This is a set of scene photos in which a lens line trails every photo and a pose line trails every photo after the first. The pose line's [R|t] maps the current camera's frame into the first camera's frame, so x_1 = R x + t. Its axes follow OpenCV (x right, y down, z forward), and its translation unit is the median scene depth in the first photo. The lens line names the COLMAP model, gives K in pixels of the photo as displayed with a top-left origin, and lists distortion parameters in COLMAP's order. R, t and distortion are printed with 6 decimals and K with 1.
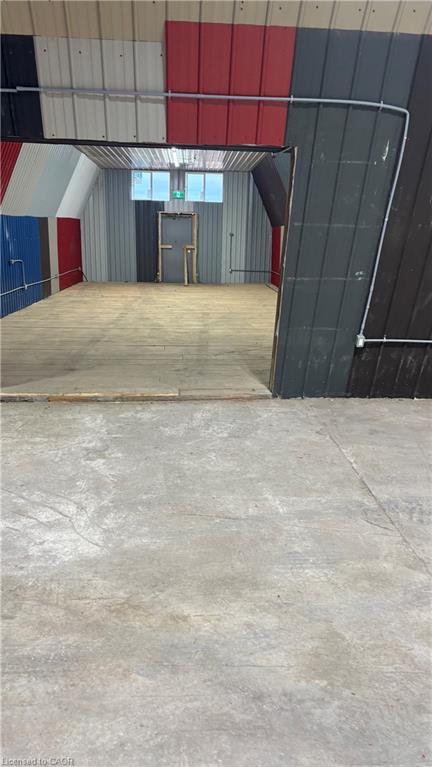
lens RADIAL K [[604.5, 0, 216.0], [0, 604.5, 383.5], [0, 0, 1]] dist [0.073531, -0.086525]
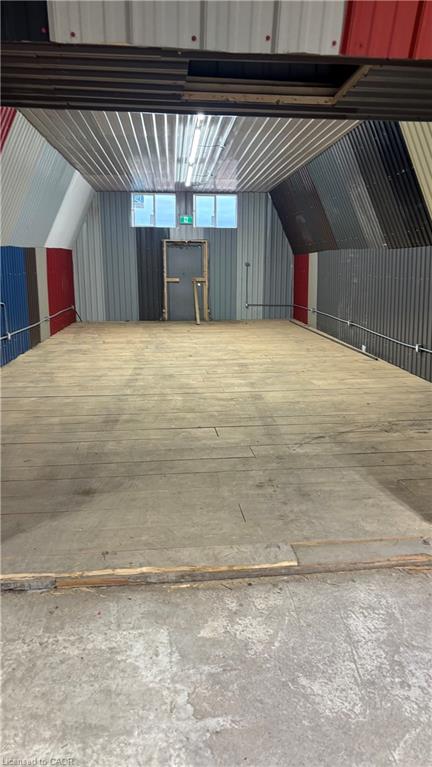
lens RADIAL K [[604.5, 0, 216.0], [0, 604.5, 383.5], [0, 0, 1]] dist [0.073531, -0.086525]
pose [[0.999408, -0.024165, 0.024496, -0.046040], [0.025272, 0.998625, -0.045928, -0.037465], [-0.023352, 0.046520, 0.998644, 0.147792]]
